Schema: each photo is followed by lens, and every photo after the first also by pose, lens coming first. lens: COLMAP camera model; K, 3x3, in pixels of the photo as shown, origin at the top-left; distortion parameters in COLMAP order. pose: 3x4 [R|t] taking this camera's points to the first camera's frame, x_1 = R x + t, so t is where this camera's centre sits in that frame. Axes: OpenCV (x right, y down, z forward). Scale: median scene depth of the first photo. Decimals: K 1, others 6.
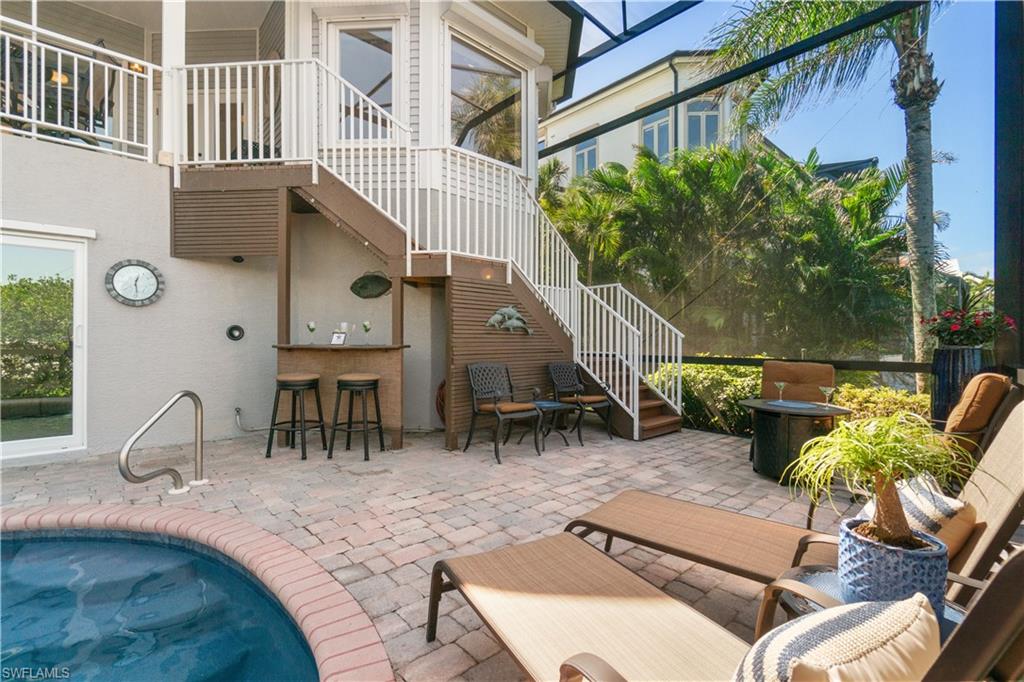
lens RADIAL K [[463.8, 0, 512.0], [0, 463.8, 341.0], [0, 0, 1]] dist [-0.017677, -0.000004]
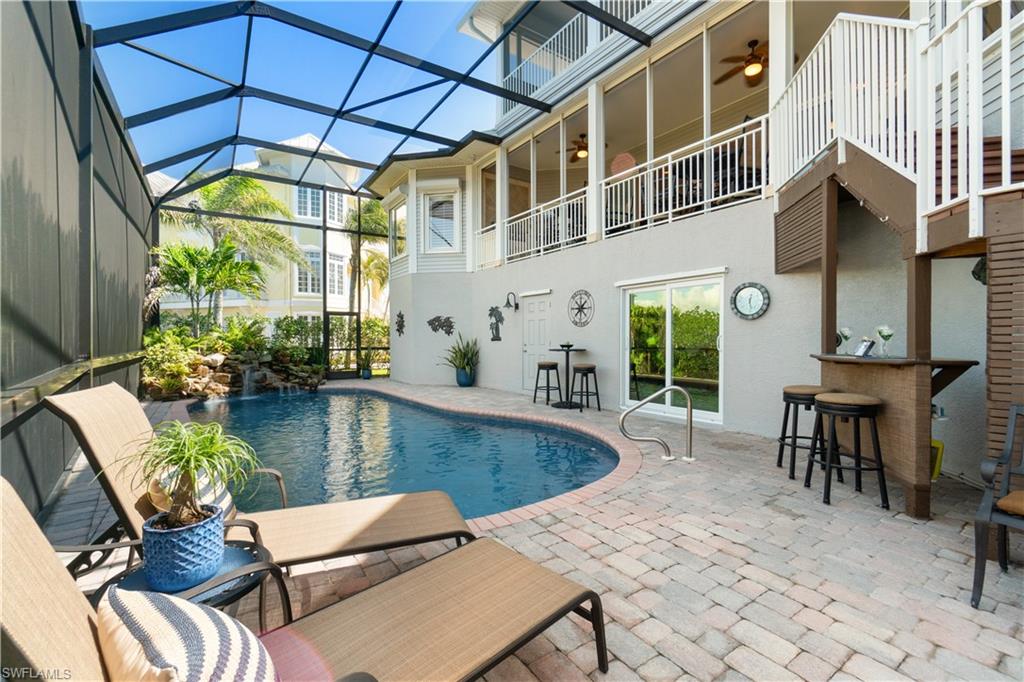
lens RADIAL K [[463.9, 0, 512.0], [0, 463.9, 341.0], [0, 0, 1]] dist [-0.001361, -0.000191]
pose [[-0.183562, 0.002598, -0.983005, 0.509646], [0.000671, 0.999997, 0.002518, -0.019972], [0.983008, -0.000198, -0.183564, 0.559861]]
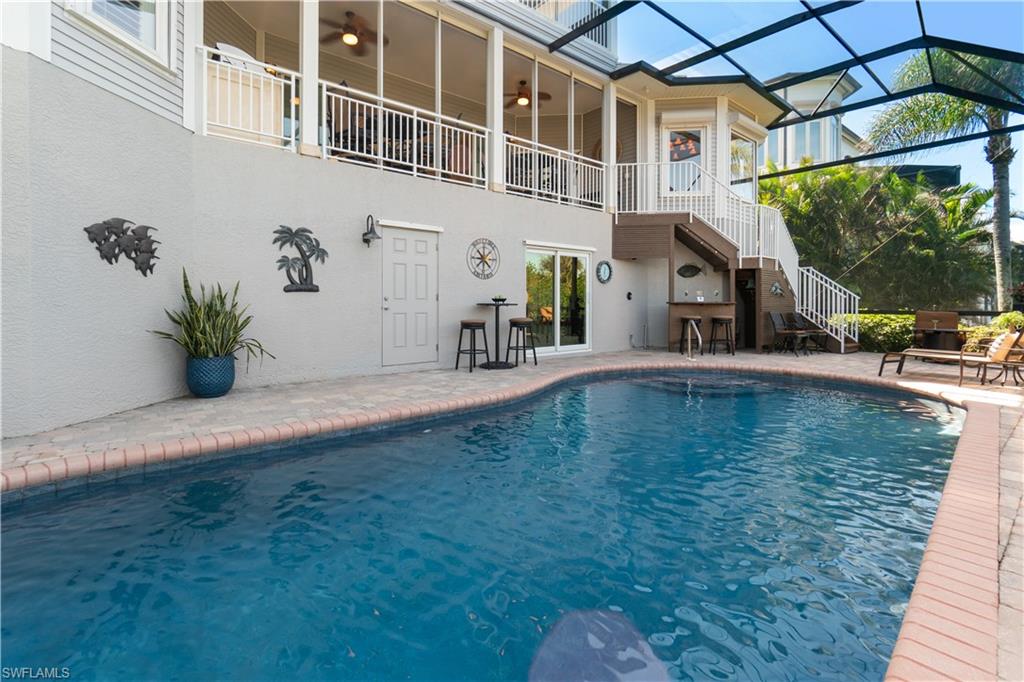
lens RADIAL K [[440.1, 0, 509.9], [0, 440.1, 305.7], [0, 0, 1]] dist [-0.031225, 0.000089]
pose [[0.994380, 0.004861, -0.105762, -0.976425], [-0.003741, 0.999935, 0.010784, 0.007033], [0.105808, -0.010327, 0.994333, -0.969539]]
